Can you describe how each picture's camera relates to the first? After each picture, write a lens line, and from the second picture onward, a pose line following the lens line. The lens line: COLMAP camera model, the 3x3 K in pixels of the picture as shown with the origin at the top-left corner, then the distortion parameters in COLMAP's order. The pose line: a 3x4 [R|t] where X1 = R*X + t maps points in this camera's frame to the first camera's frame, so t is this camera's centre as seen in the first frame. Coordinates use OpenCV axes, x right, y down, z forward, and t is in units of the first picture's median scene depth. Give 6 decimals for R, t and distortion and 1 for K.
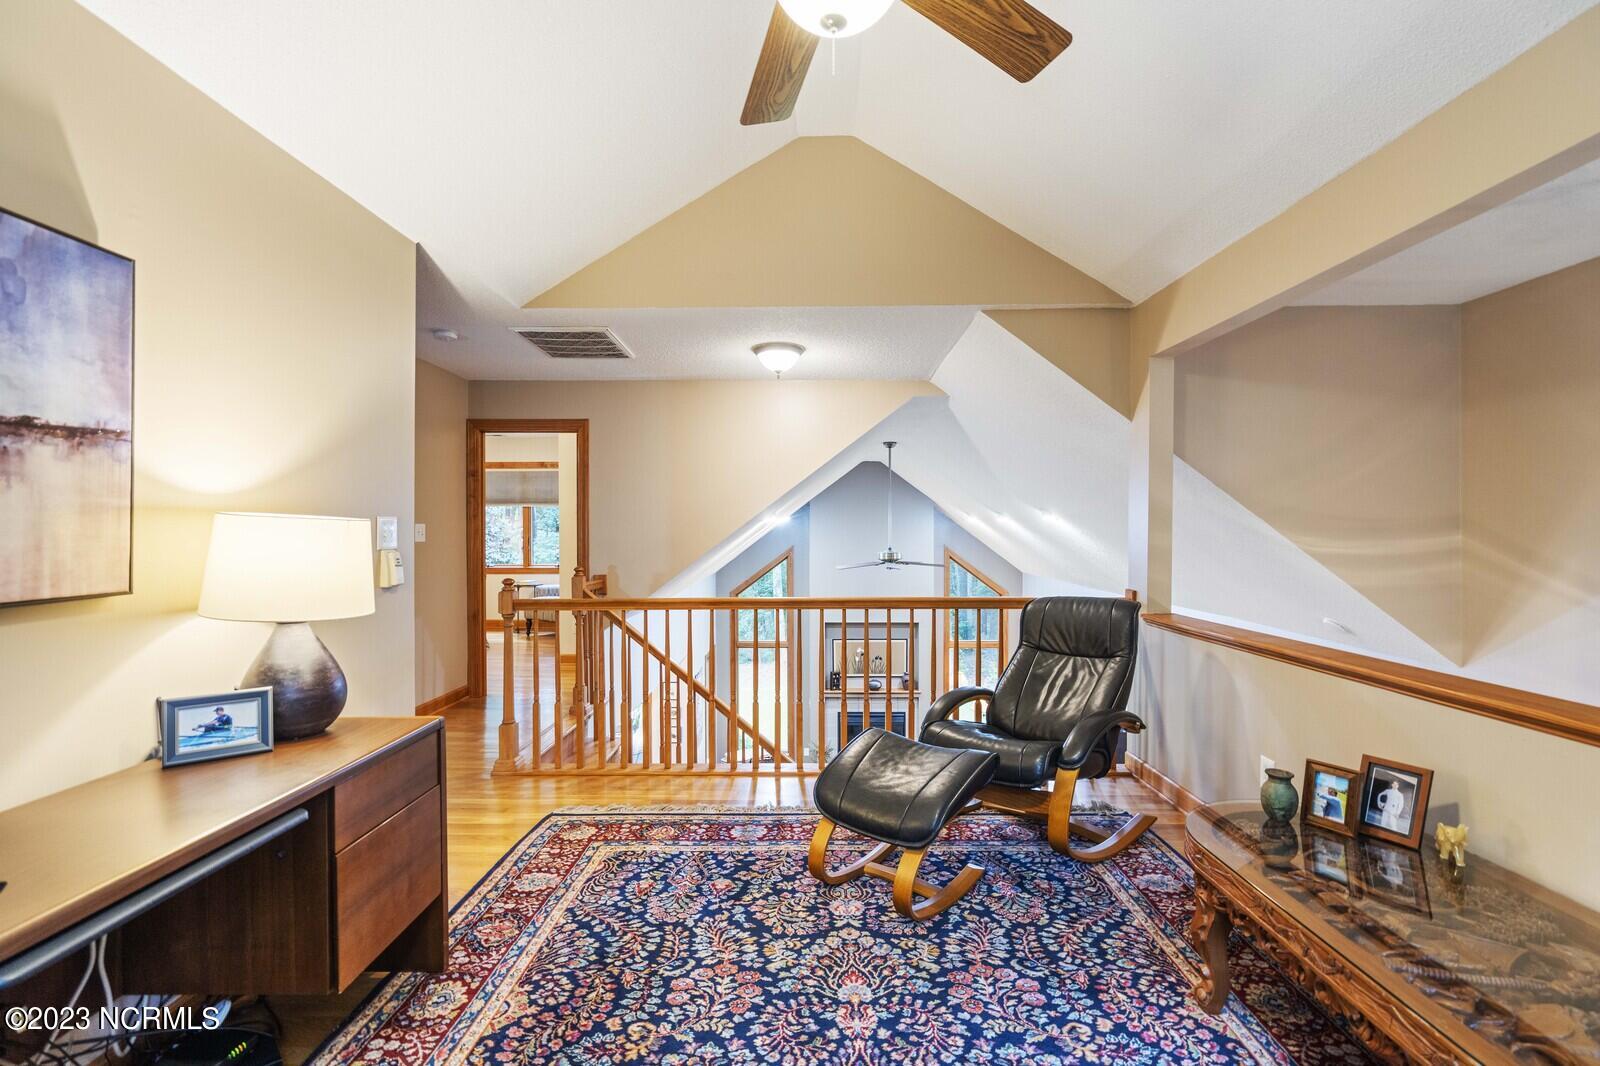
lens RADIAL K [[730.2, 0, 808.5], [0, 730.2, 536.3], [0, 0, 1]] dist [-0.005817, 0.000759]
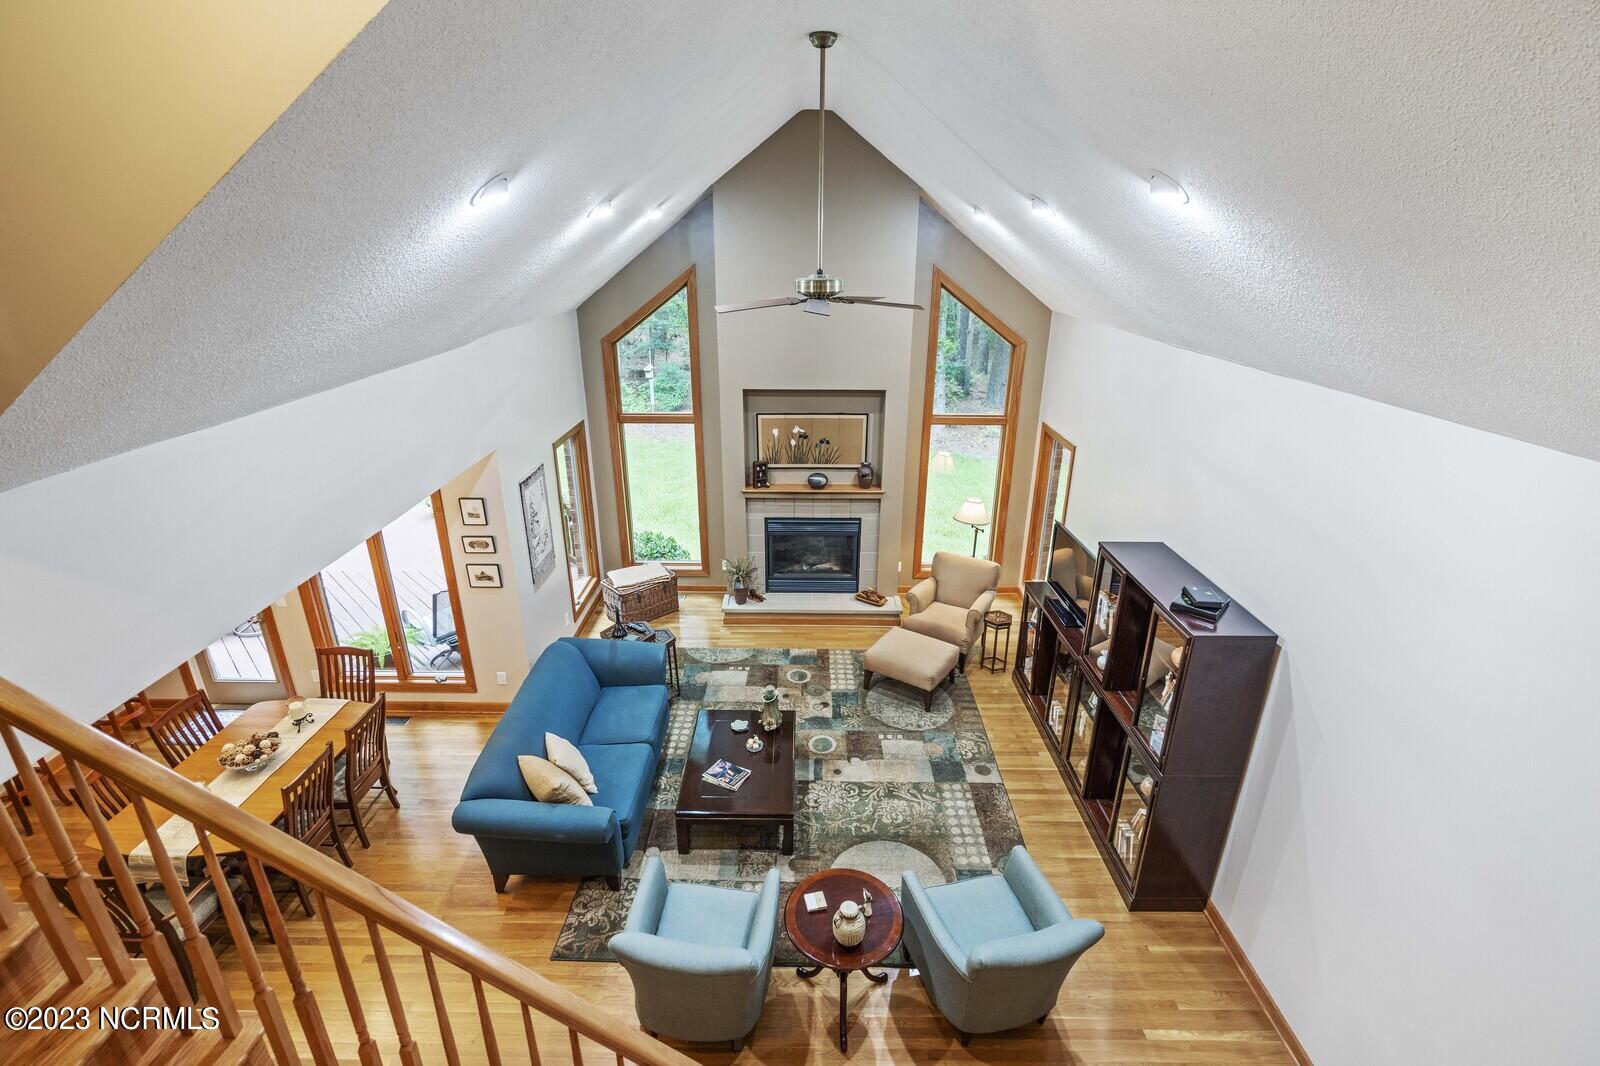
lens RADIAL K [[730.2, 0, 800.0], [0, 730.2, 531.0], [0, 0, 1]] dist [-0.005817, 0.000759]
pose [[0.999990, 0.004284, -0.001288, 0.075719], [-0.003543, 0.934293, 0.356490, 0.003407], [0.002731, -0.356482, 0.934298, 0.342837]]
